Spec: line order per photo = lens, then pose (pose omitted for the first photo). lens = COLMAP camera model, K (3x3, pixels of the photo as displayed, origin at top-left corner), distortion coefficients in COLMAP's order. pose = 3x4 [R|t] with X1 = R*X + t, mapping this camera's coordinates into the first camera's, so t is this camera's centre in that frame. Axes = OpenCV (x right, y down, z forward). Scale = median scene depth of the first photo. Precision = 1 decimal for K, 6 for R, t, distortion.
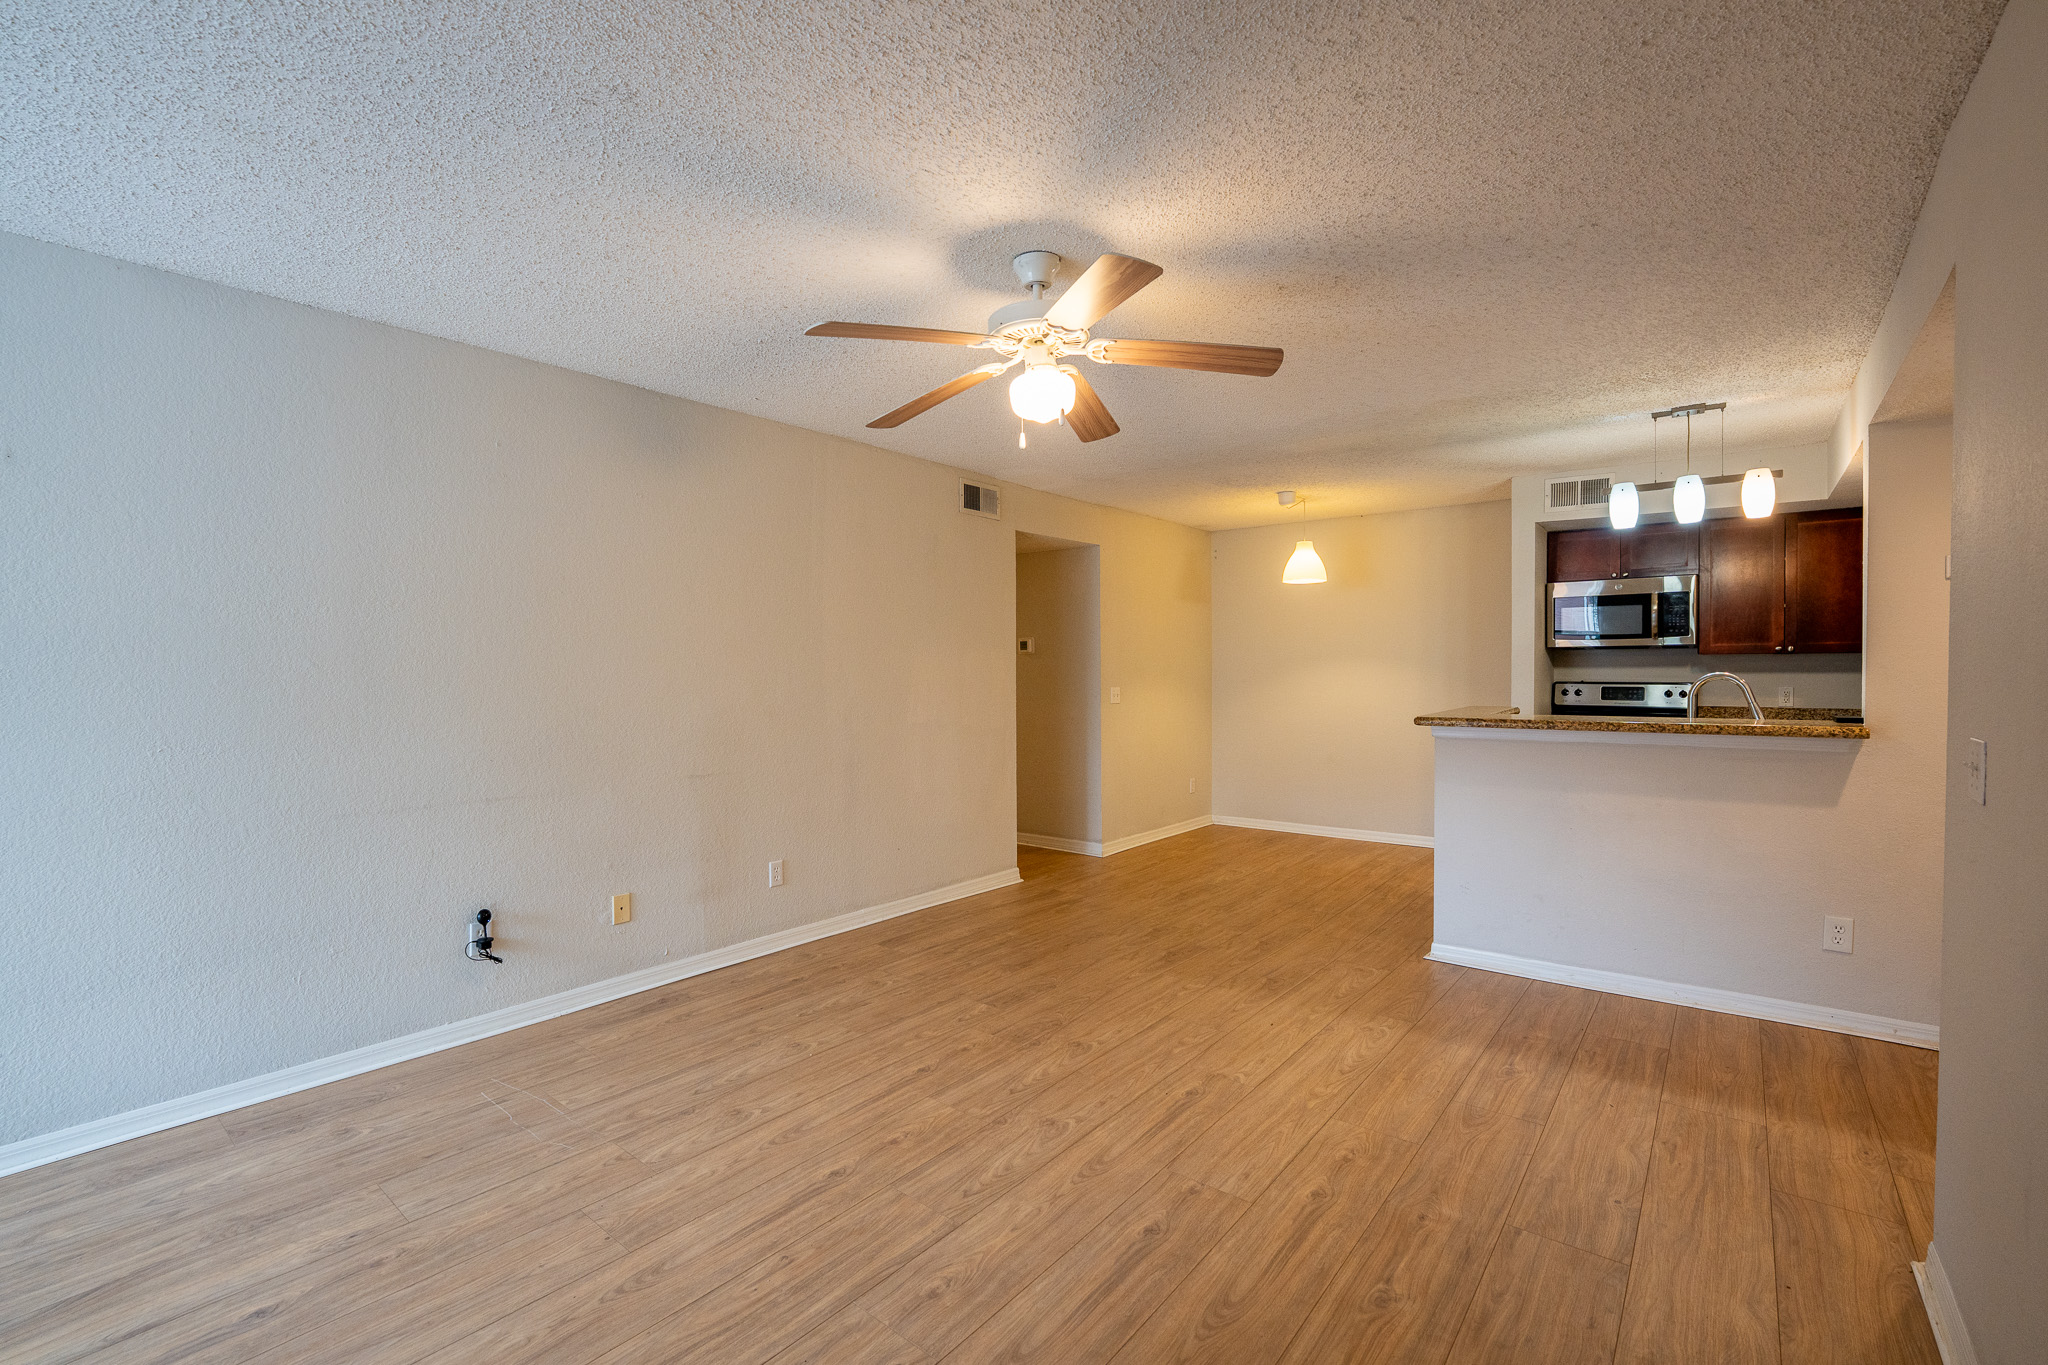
lens RADIAL K [[863.9, 0, 1021.3], [0, 863.9, 701.8], [0, 0, 1]] dist [-0.000585, 0.000003]
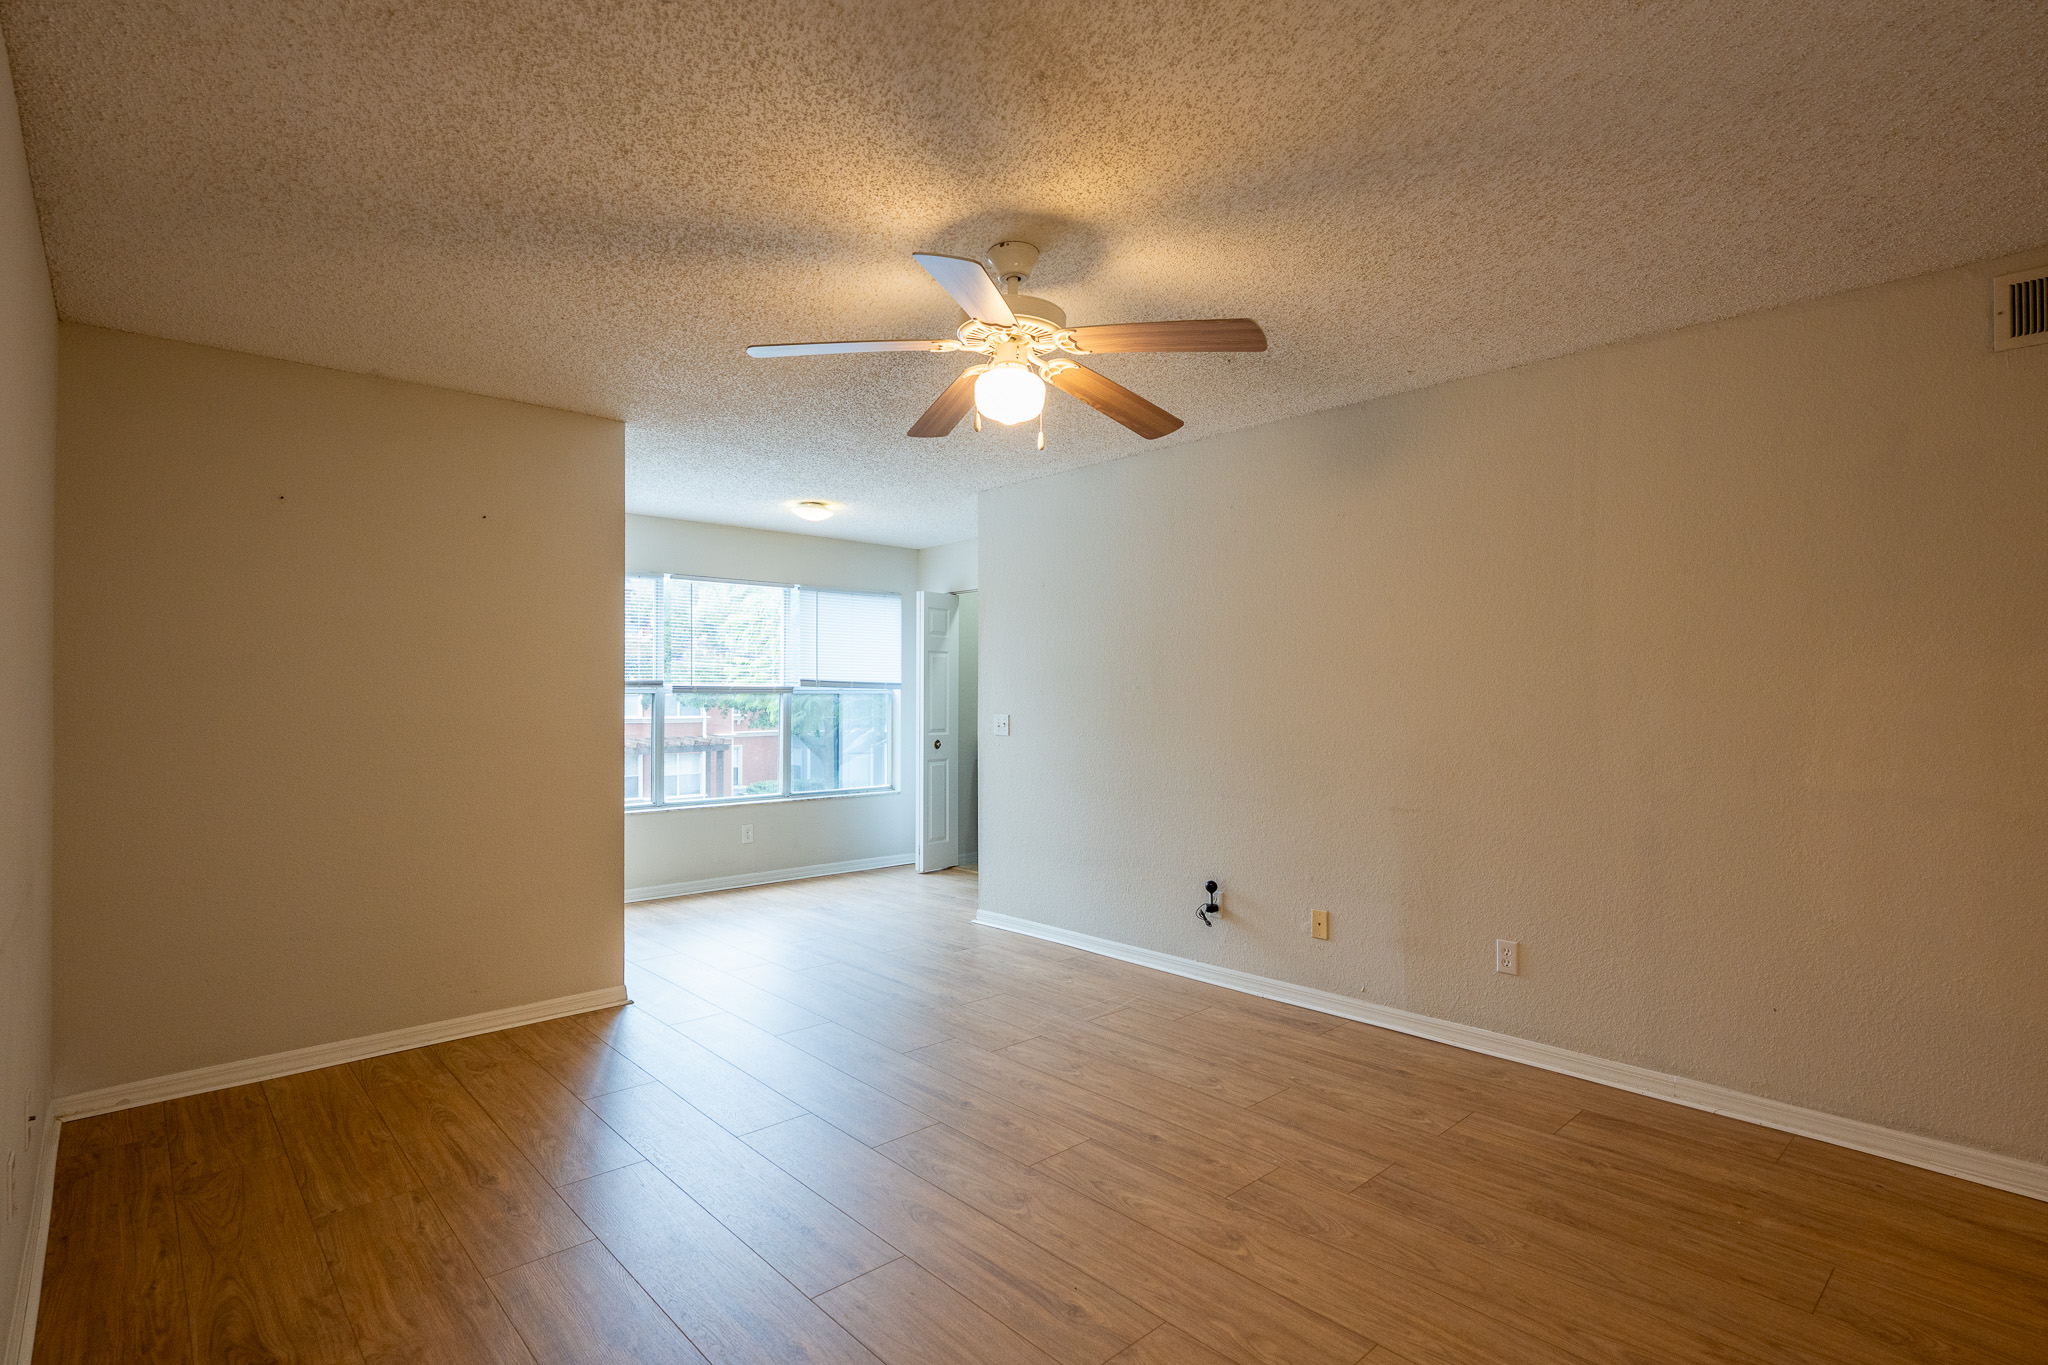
lens RADIAL K [[1006.0, 0, 1021.5], [0, 1006.0, 661.8], [0, 0, 1]] dist [-0.004076, -0.000331]
pose [[-0.146265, -0.025091, -0.988927, 0.891296], [-0.022223, 0.999509, -0.022072, -0.045394], [0.988996, 0.018749, -0.146751, 0.926769]]
